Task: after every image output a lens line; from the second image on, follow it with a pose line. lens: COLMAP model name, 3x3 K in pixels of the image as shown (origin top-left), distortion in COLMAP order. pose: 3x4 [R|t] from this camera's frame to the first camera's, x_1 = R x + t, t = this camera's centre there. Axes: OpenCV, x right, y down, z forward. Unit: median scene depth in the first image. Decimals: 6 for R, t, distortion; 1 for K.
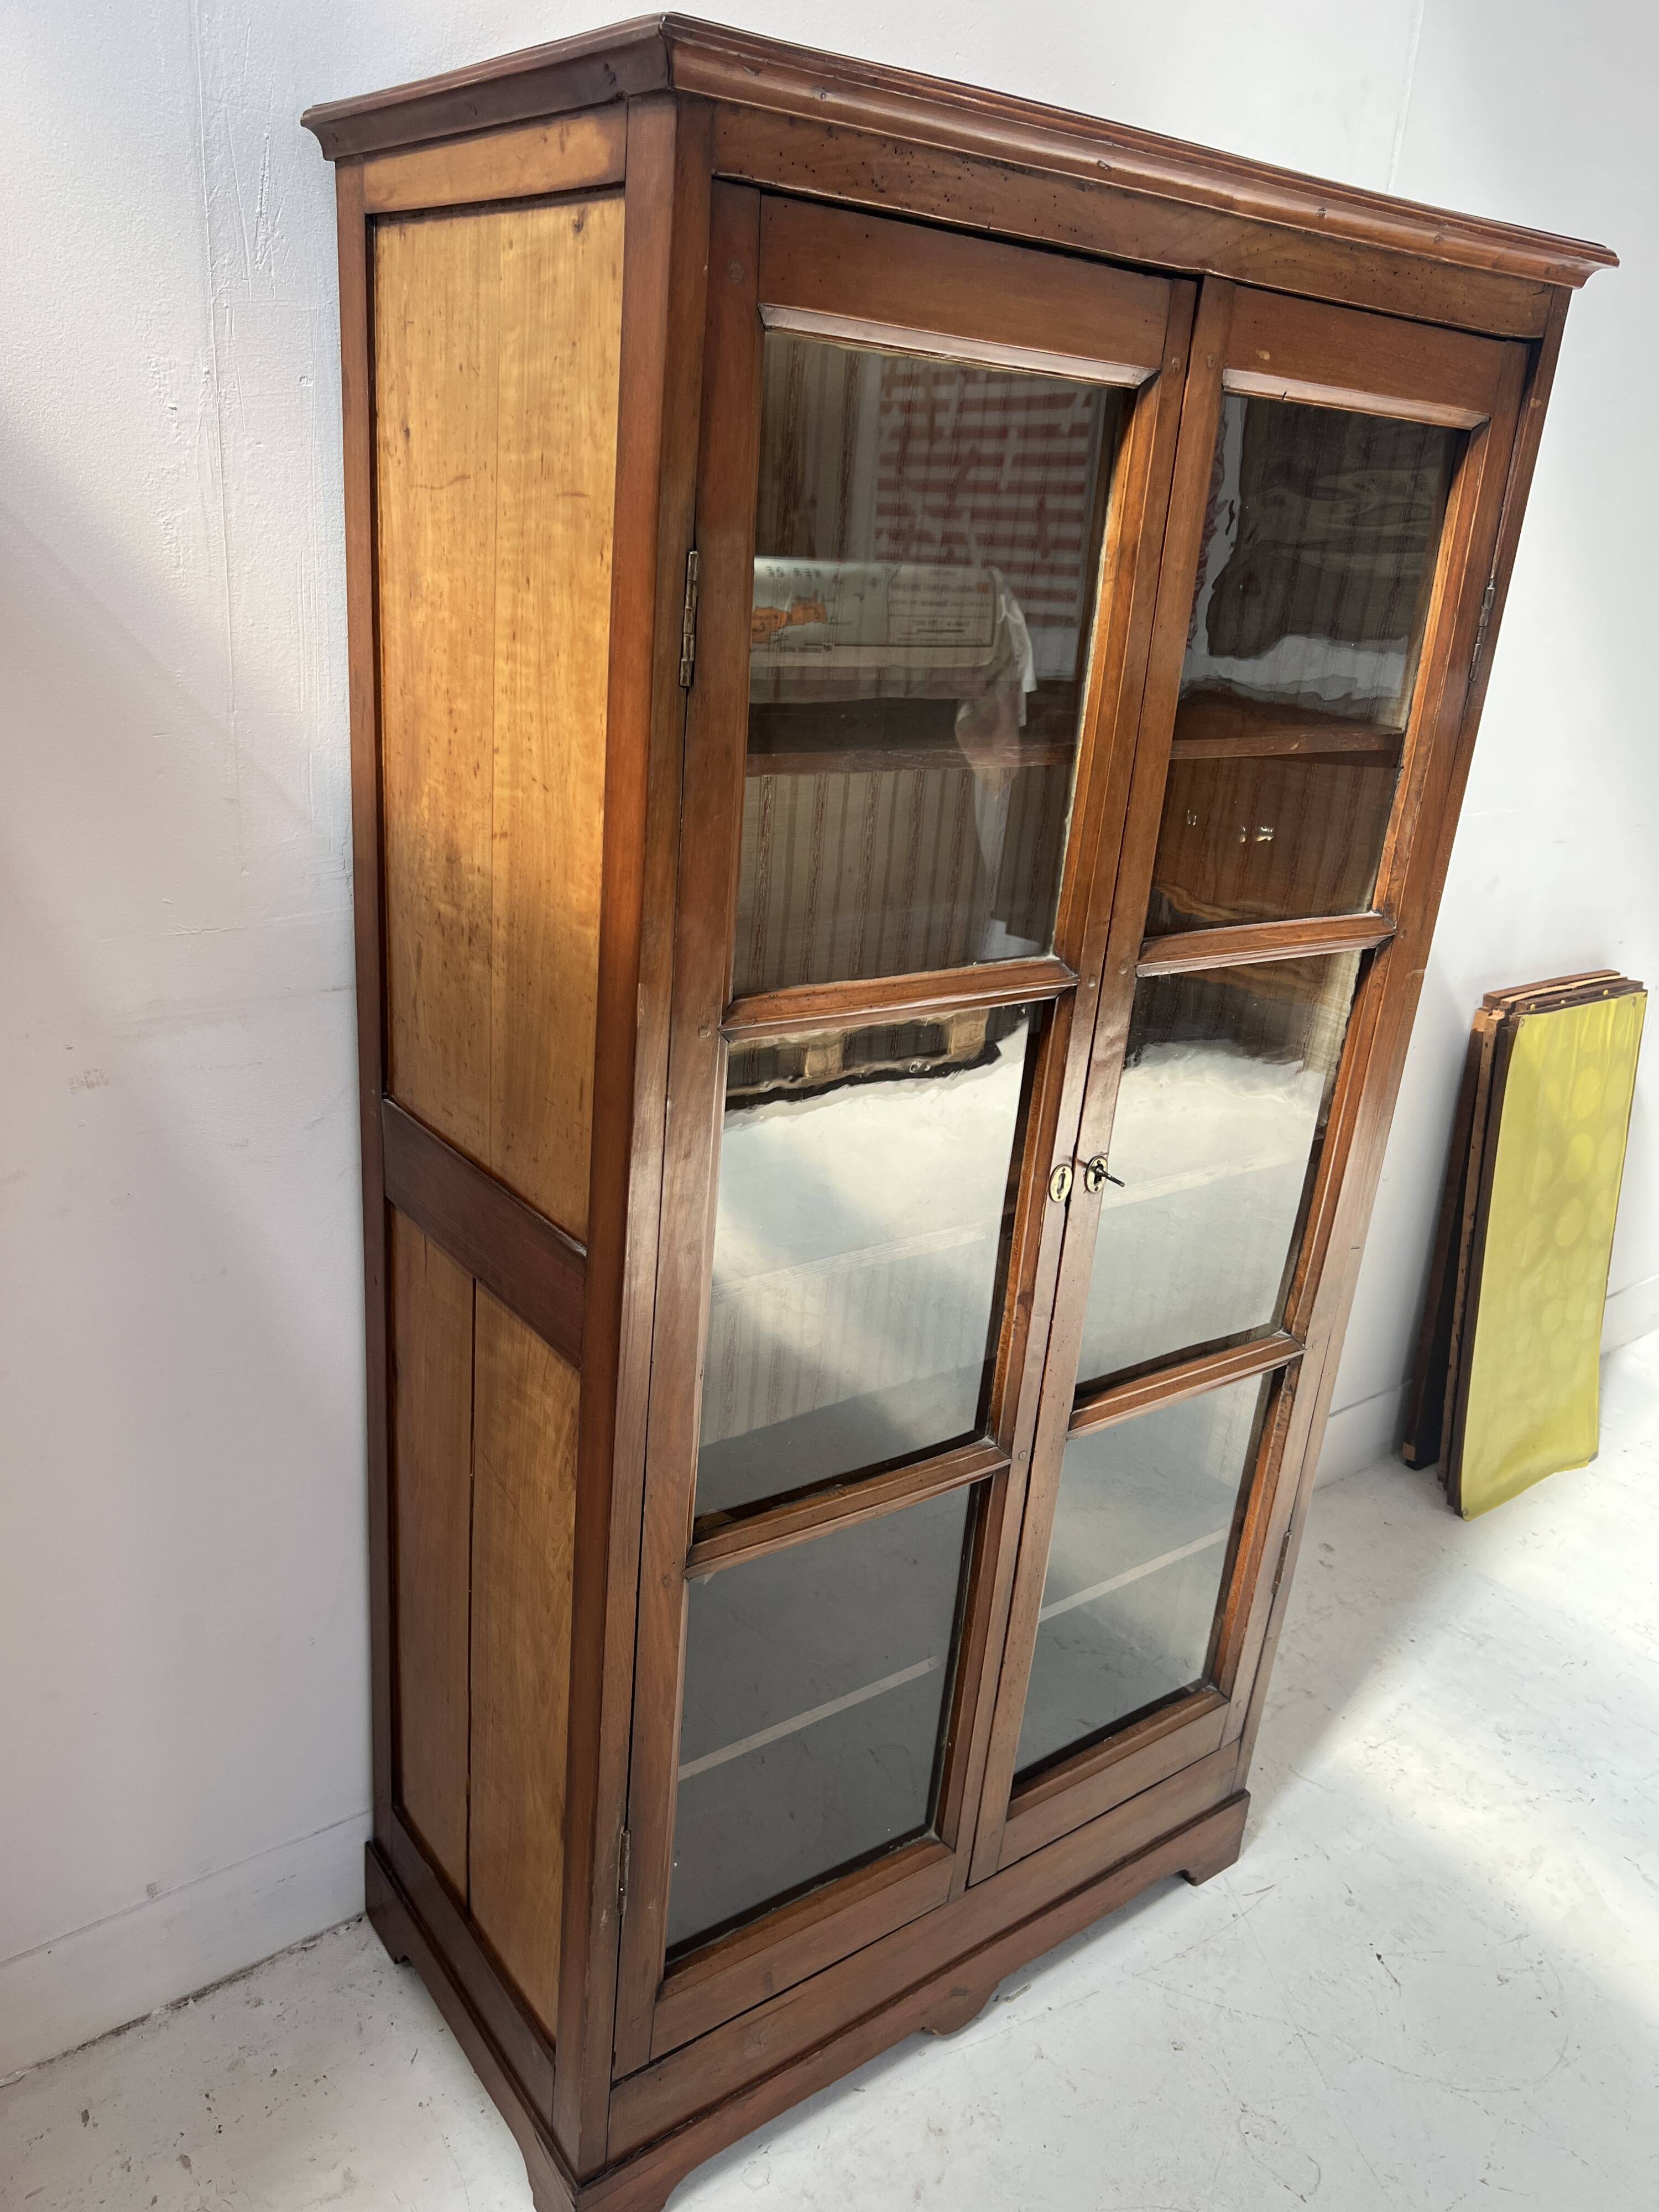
lens RADIAL K [[1679.6, 0, 825.3], [0, 1679.6, 1111.1], [0, 0, 1]] dist [0.050932, -0.056212]
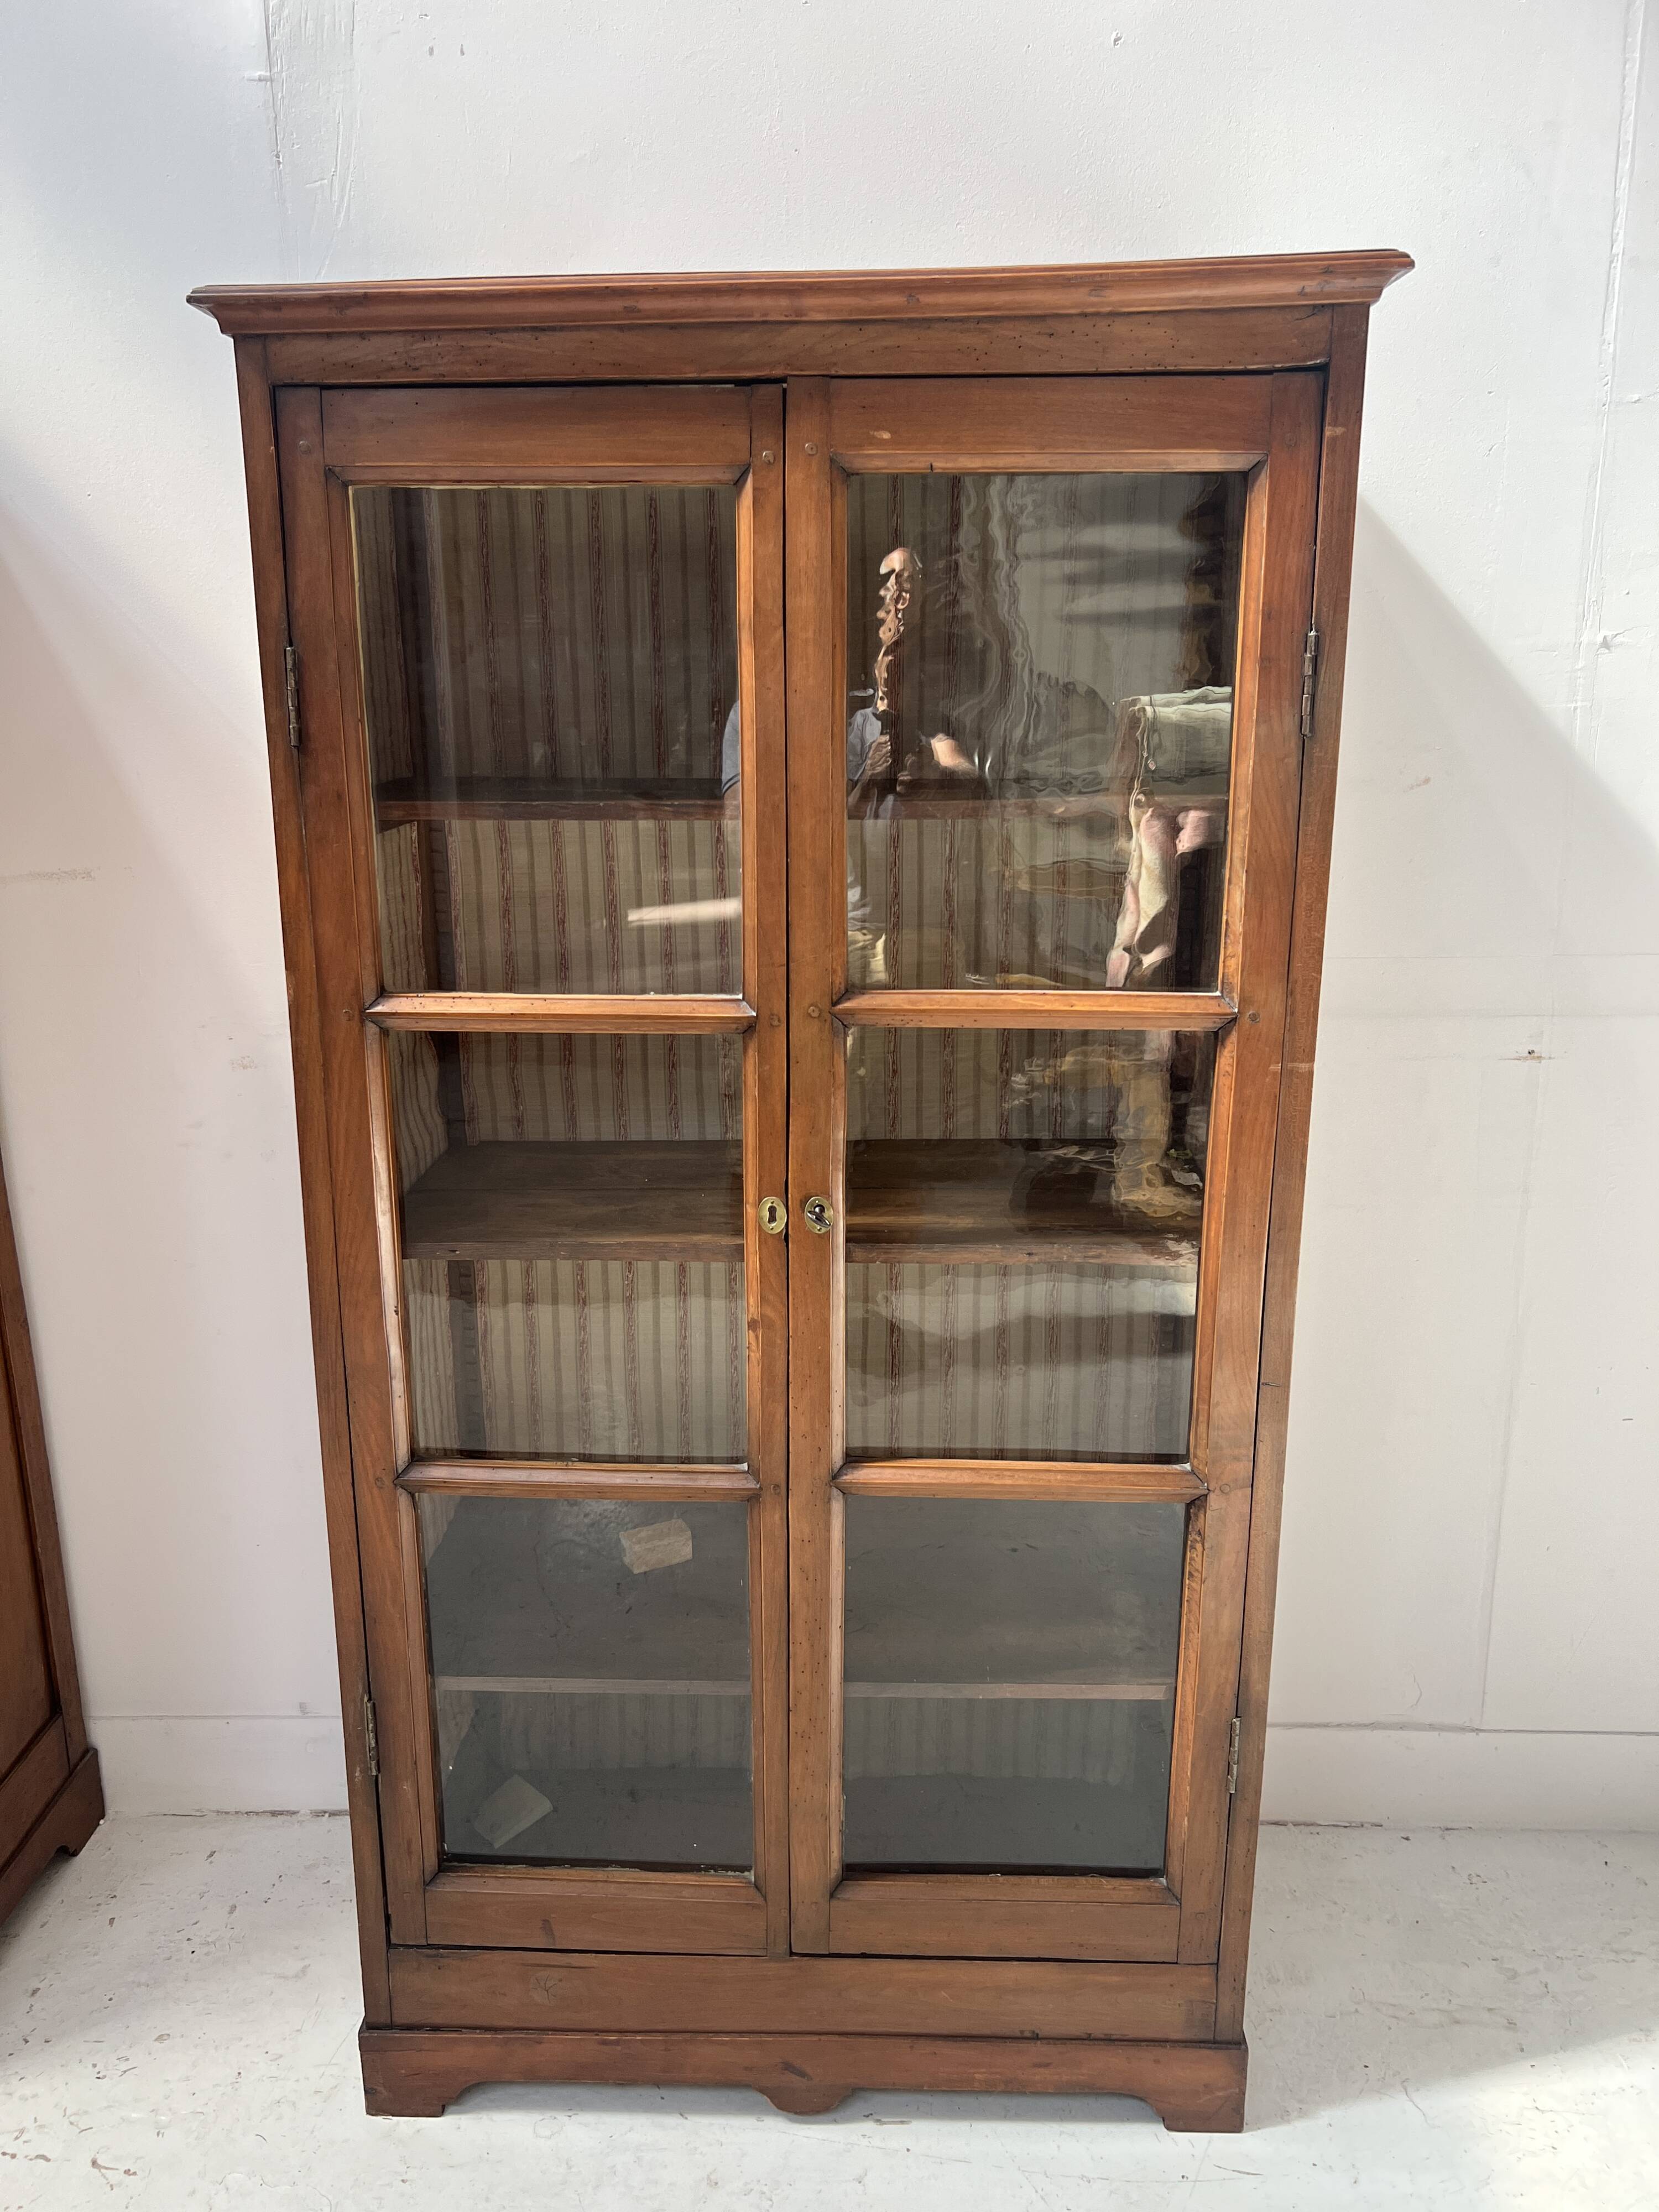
lens RADIAL K [[1679.6, 0, 815.1], [0, 1679.6, 1101.3], [0, 0, 1]] dist [0.050932, -0.056212]
pose [[0.776262, 0.069482, -0.626570, 0.884910], [-0.153224, 0.984898, -0.080612, 0.057665], [0.611506, 0.158581, 0.775185, 0.204884]]
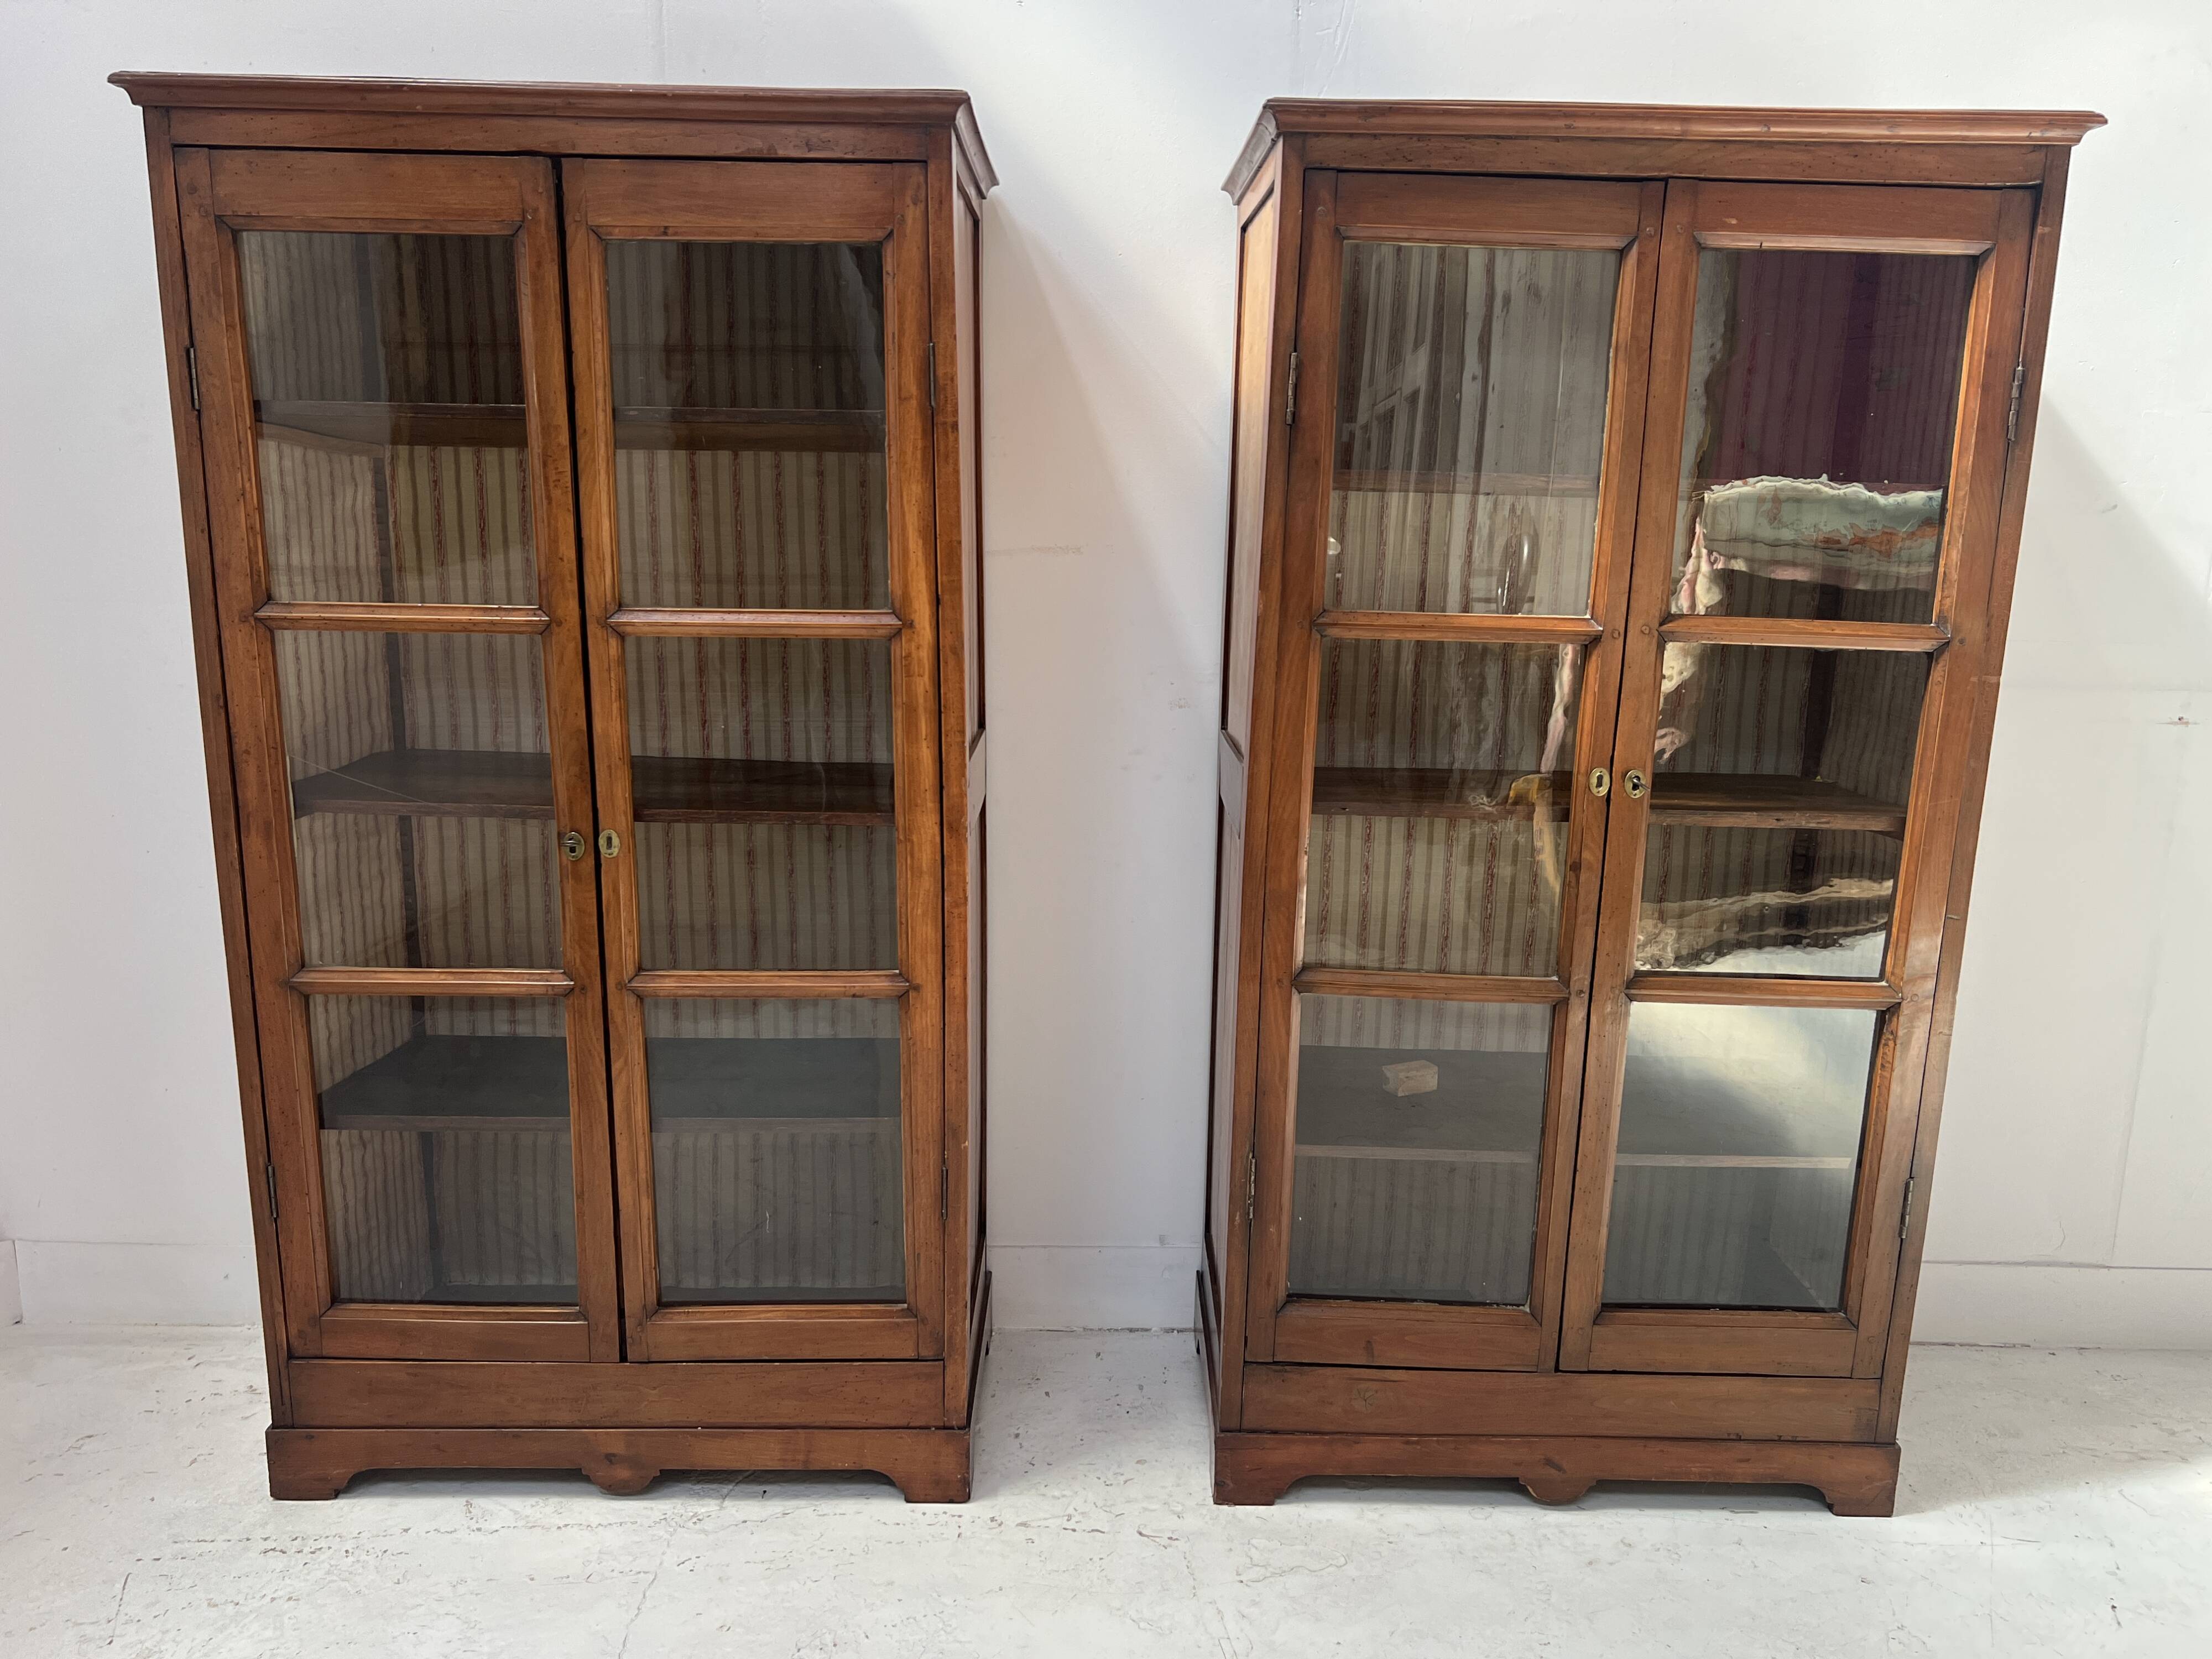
lens RADIAL K [[1679.6, 0, 1123.2], [0, 1679.6, 842.8], [0, 0, 1]] dist [0.050932, -0.056212]
pose [[0.808952, 0.056363, -0.585166, 0.711167], [-0.170433, 0.975129, -0.141689, 0.396614], [0.562626, 0.214351, 0.798439, -0.394986]]
